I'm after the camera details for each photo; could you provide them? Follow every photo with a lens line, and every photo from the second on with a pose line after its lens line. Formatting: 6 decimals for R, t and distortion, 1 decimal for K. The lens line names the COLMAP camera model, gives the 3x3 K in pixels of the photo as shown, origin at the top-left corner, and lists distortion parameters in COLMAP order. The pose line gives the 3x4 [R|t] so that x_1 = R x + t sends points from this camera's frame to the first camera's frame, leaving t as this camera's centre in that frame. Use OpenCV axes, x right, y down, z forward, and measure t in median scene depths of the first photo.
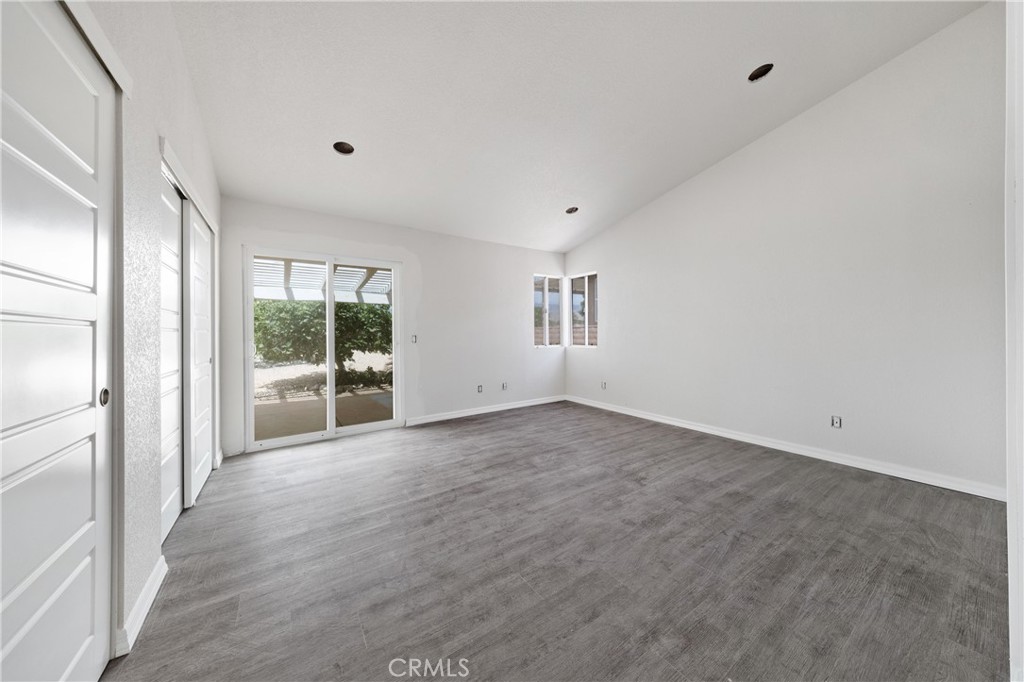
lens RADIAL K [[327.7, 0, 512.0], [0, 327.7, 341.0], [0, 0, 1]] dist [-0.020549, 0.000152]
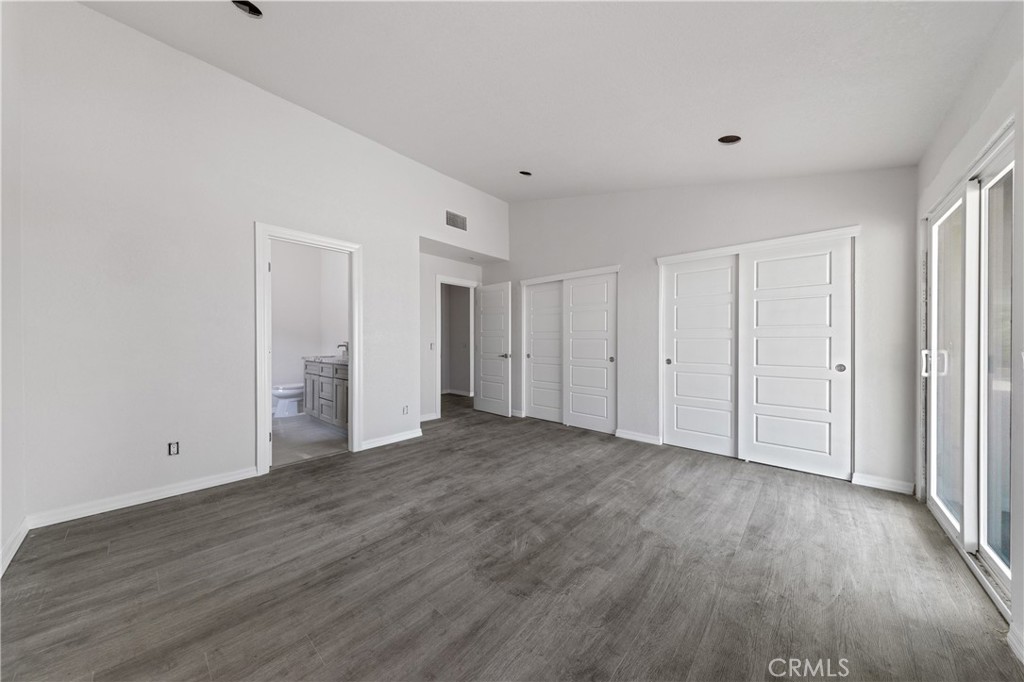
lens RADIAL K [[338.0, 0, 509.9], [0, 338.0, 339.7], [0, 0, 1]] dist [0.033877, -0.010289]
pose [[-0.972125, 0.008219, -0.234319, 0.359621], [0.003716, 0.999800, 0.019653, -0.063764], [0.234434, 0.018235, -0.971961, 2.037238]]
